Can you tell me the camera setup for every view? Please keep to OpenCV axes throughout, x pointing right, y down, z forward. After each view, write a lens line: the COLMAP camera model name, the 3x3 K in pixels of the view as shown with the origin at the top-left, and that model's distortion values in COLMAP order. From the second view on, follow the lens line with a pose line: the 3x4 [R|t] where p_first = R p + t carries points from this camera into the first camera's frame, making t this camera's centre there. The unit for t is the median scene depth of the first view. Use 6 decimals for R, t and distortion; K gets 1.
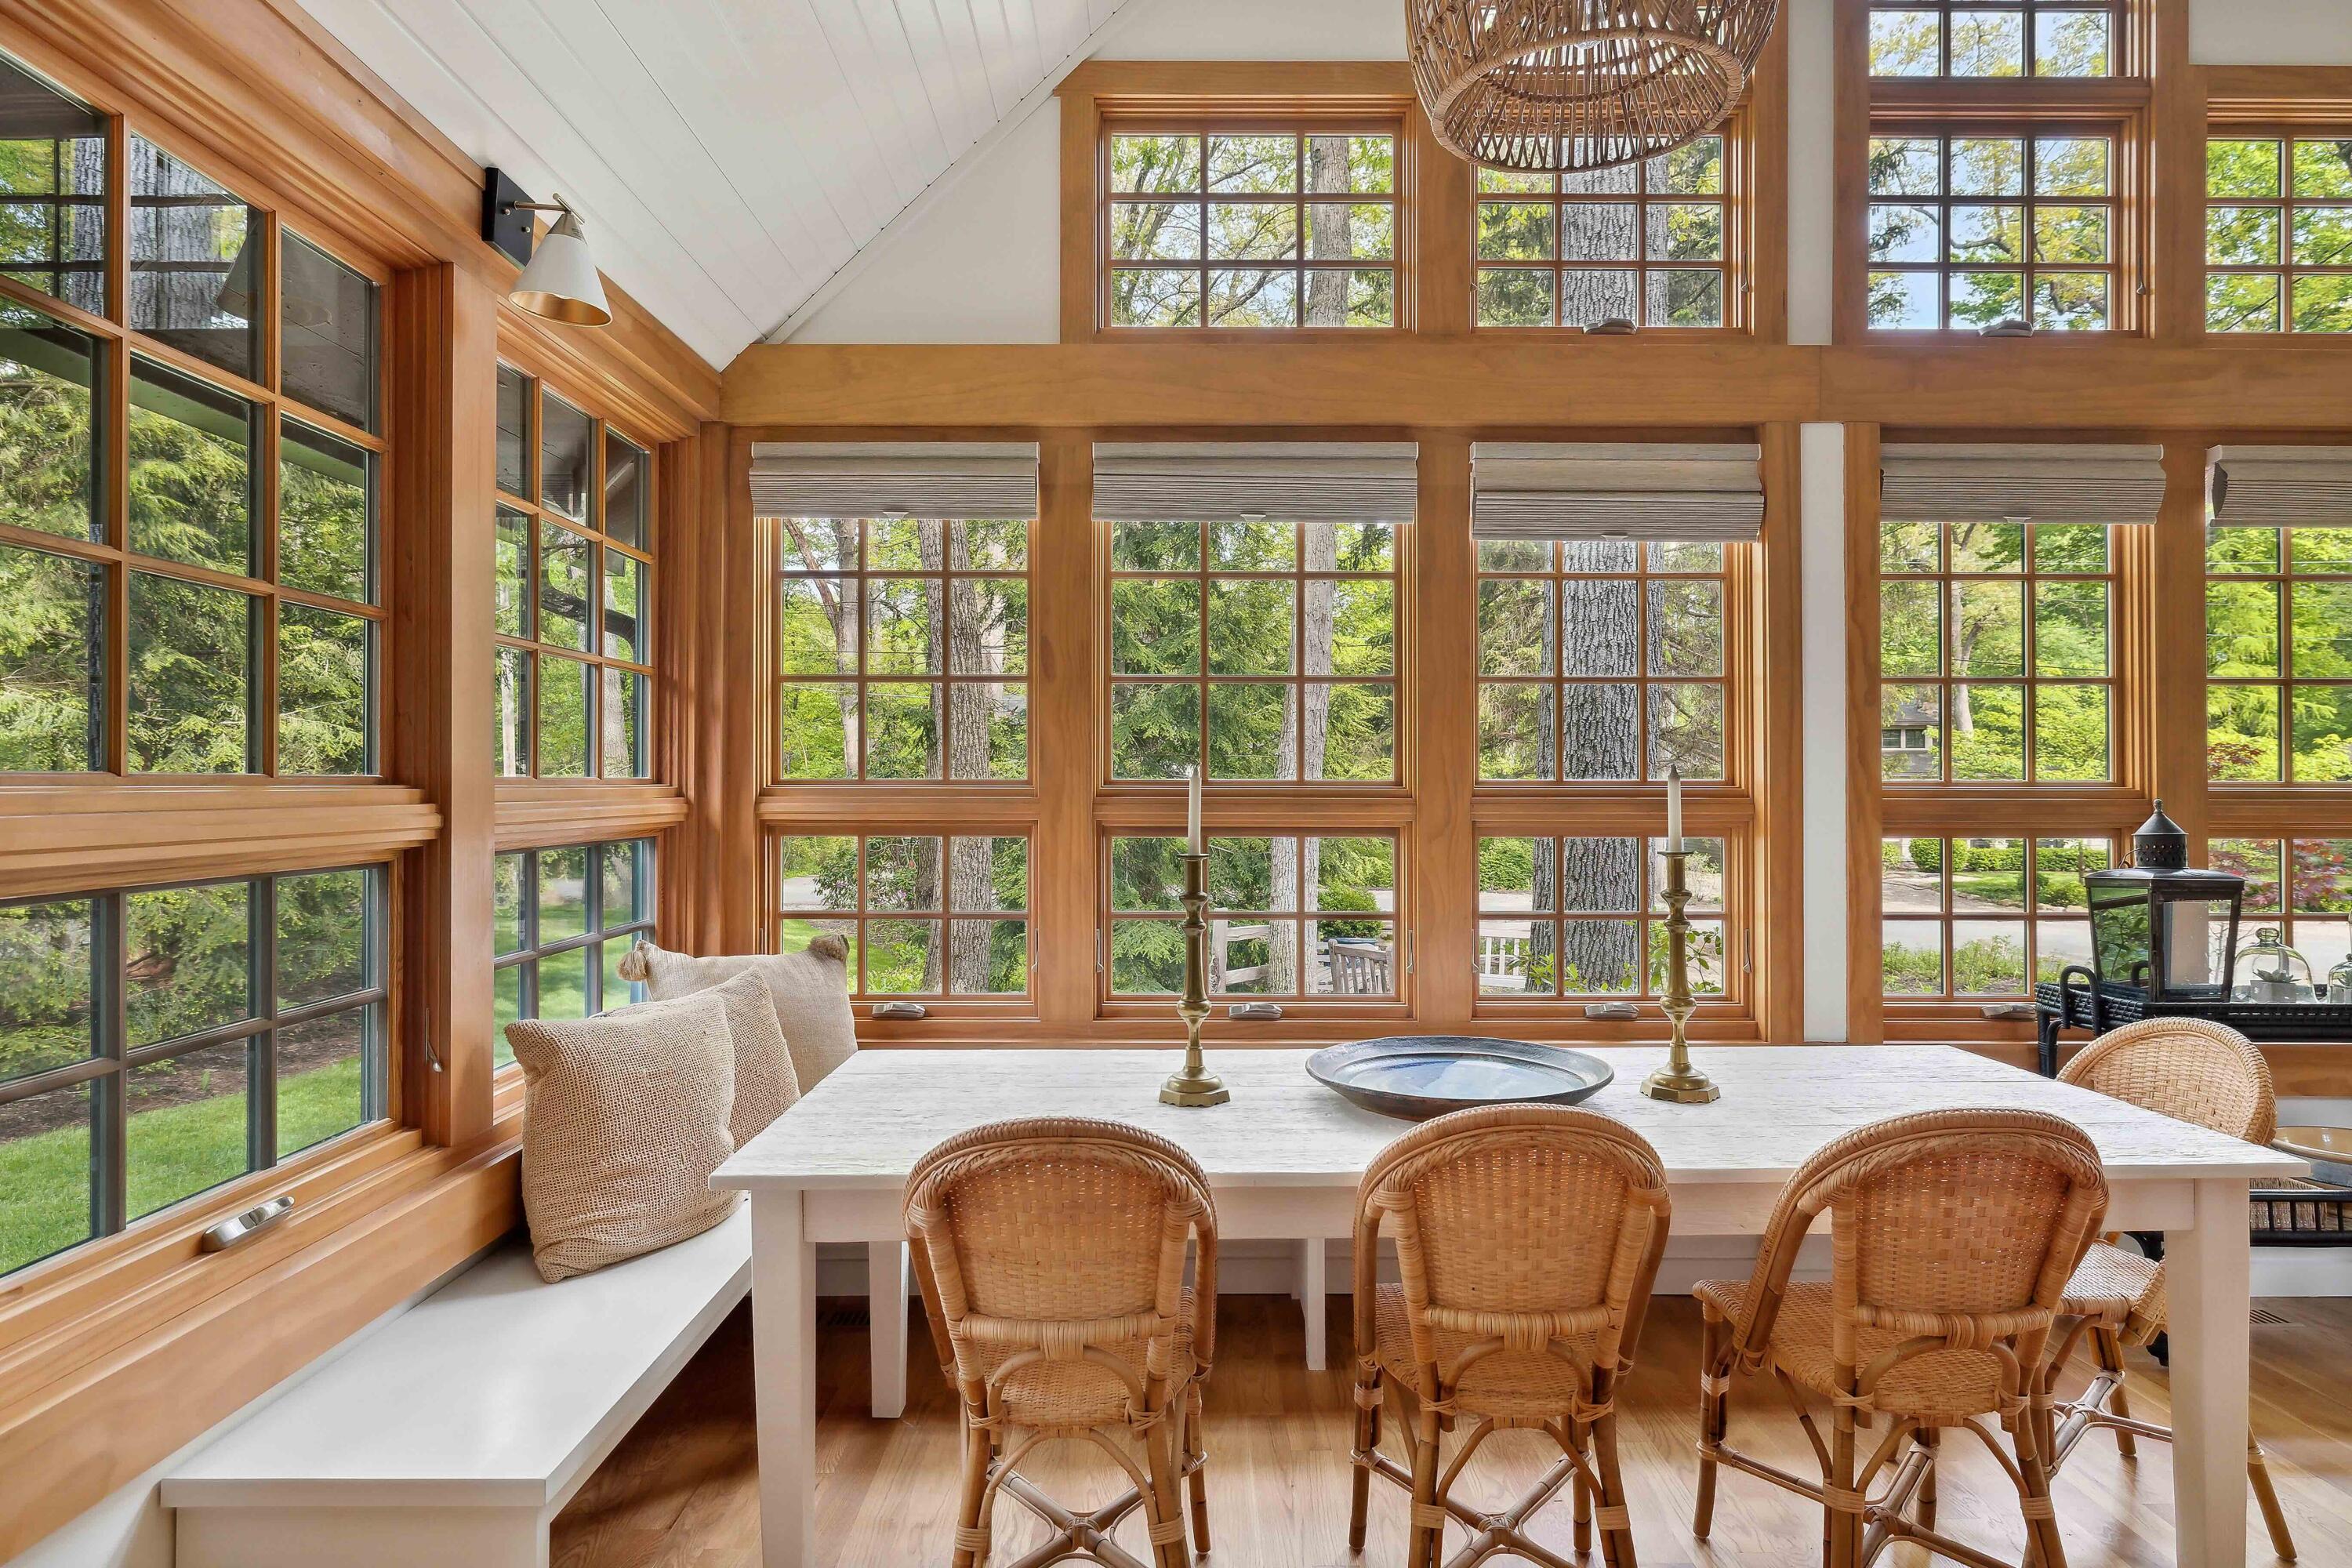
lens RADIAL K [[1291.7, 0, 1181.7], [0, 1291.7, 781.5], [0, 0, 1]] dist [0.003456, 0.002604]
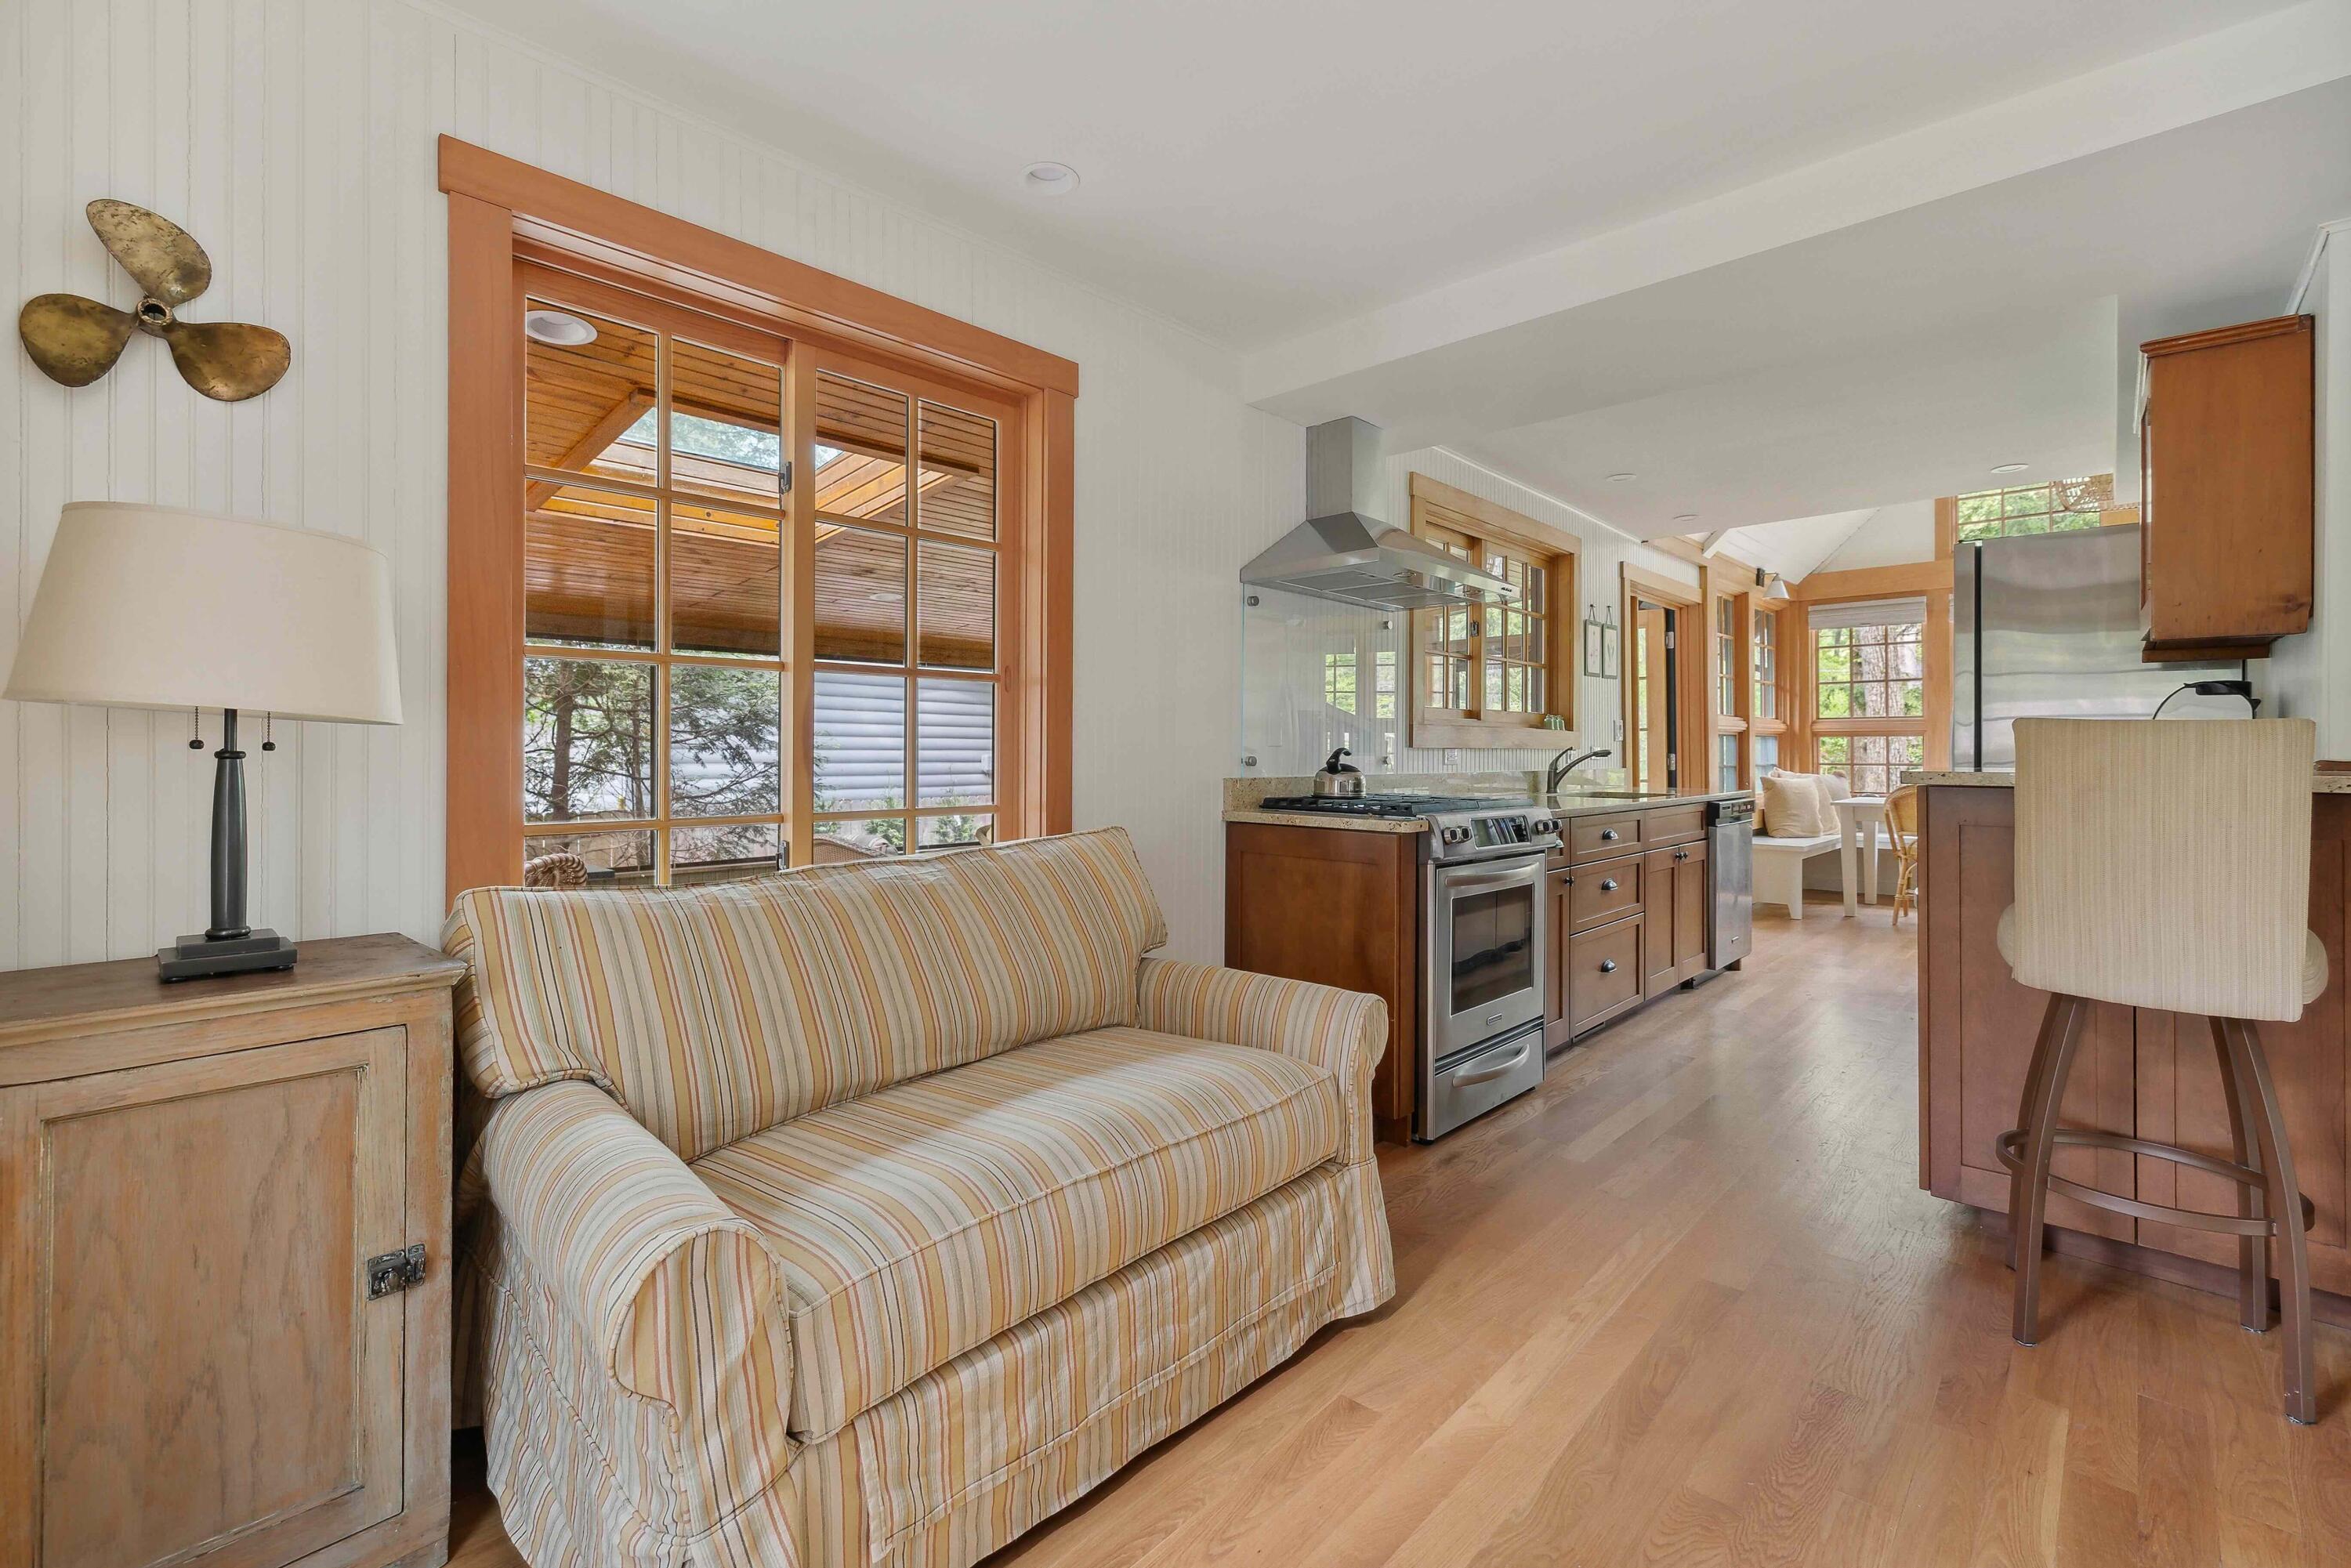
lens RADIAL K [[1007.6, 0, 1174.1], [0, 1007.6, 767.1], [0, 0, 1]] dist [0.001955, -0.000085]
pose [[0.714668, 0.000358, -0.699464, 0.256481], [0.012223, 0.999841, 0.013001, 0.066073], [0.699357, -0.017840, 0.714550, -1.745470]]
